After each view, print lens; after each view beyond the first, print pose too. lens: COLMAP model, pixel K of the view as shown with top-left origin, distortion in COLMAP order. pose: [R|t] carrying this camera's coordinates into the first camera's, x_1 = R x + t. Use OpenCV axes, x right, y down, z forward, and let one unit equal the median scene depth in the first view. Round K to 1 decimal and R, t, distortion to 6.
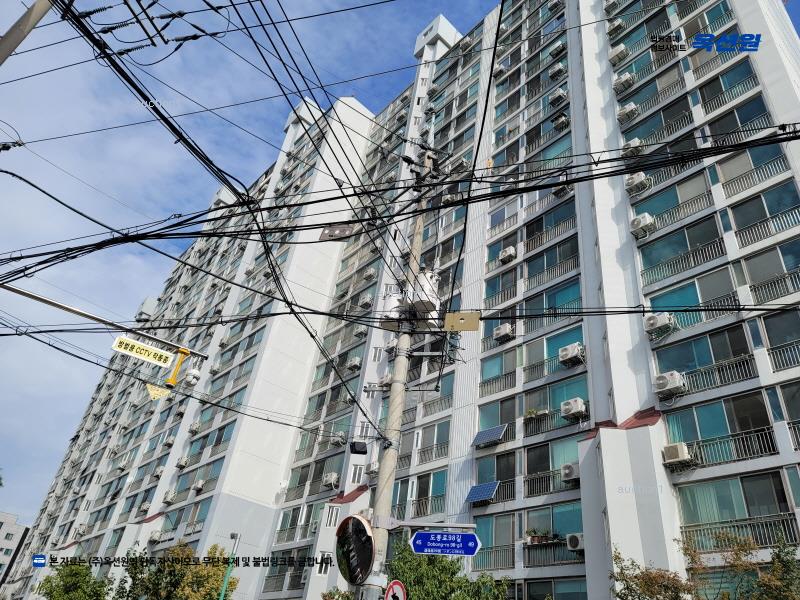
lens RADIAL K [[591.8, 0, 405.3], [0, 591.8, 303.1], [0, 0, 1]] dist [0.080898, -0.085349]
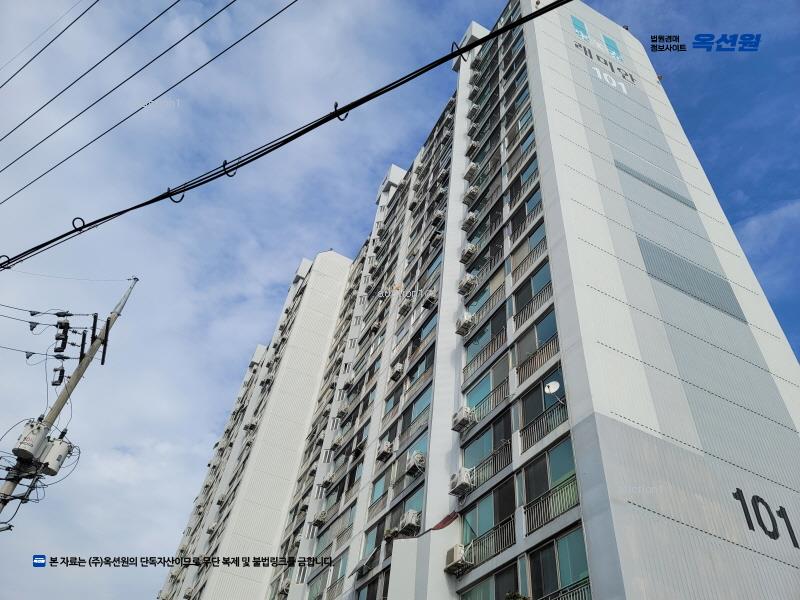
lens RADIAL K [[591.8, 0, 405.3], [0, 591.8, 303.1], [0, 0, 1]] dist [0.080898, -0.085349]
pose [[0.967693, -0.197978, -0.156124, 0.524019], [0.159609, 0.960364, -0.228529, 0.059409], [0.195180, 0.196228, 0.960937, -0.007802]]
